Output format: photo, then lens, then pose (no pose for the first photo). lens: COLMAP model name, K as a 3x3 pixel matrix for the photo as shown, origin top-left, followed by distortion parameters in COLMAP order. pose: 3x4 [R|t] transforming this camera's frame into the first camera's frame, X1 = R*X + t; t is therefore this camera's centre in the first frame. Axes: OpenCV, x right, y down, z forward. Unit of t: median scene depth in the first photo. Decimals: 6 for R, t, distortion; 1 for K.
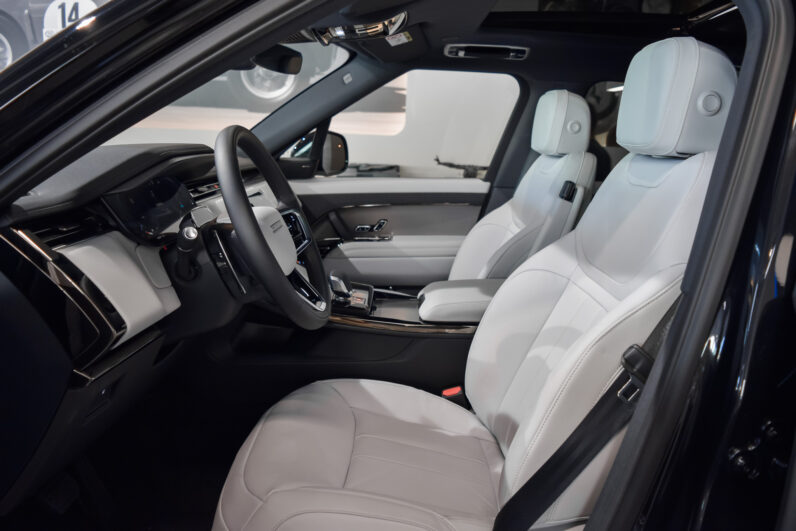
lens RADIAL K [[630.8, 0, 398.0], [0, 630.8, 265.5], [0, 0, 1]] dist [-0.087345, 0.008330]
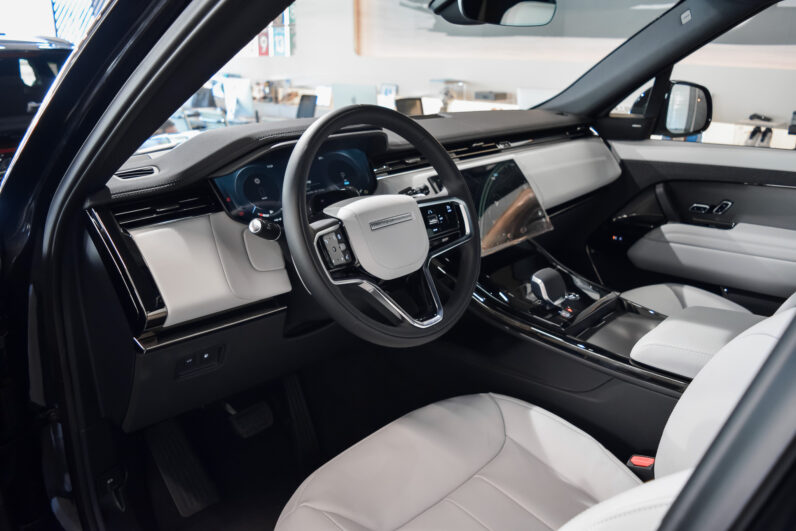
lens RADIAL K [[630.8, 0, 398.0], [0, 630.8, 265.5], [0, 0, 1]] dist [-0.087345, 0.008330]
pose [[0.730117, 0.187726, -0.657029, 0.226620], [-0.111523, 0.981367, 0.156466, -0.079532], [0.674160, -0.040965, 0.737449, 0.199556]]
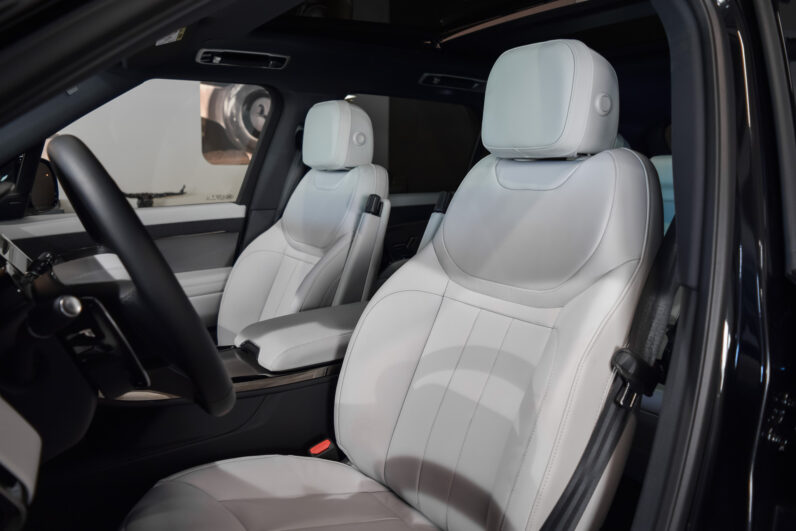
lens RADIAL K [[630.8, 0, 398.0], [0, 630.8, 265.5], [0, 0, 1]] dist [-0.087345, 0.008330]
pose [[0.844051, -0.120952, 0.522445, -0.173551], [0.139590, 0.990202, 0.003724, -0.023206], [-0.517777, 0.069784, 0.852665, 0.149728]]
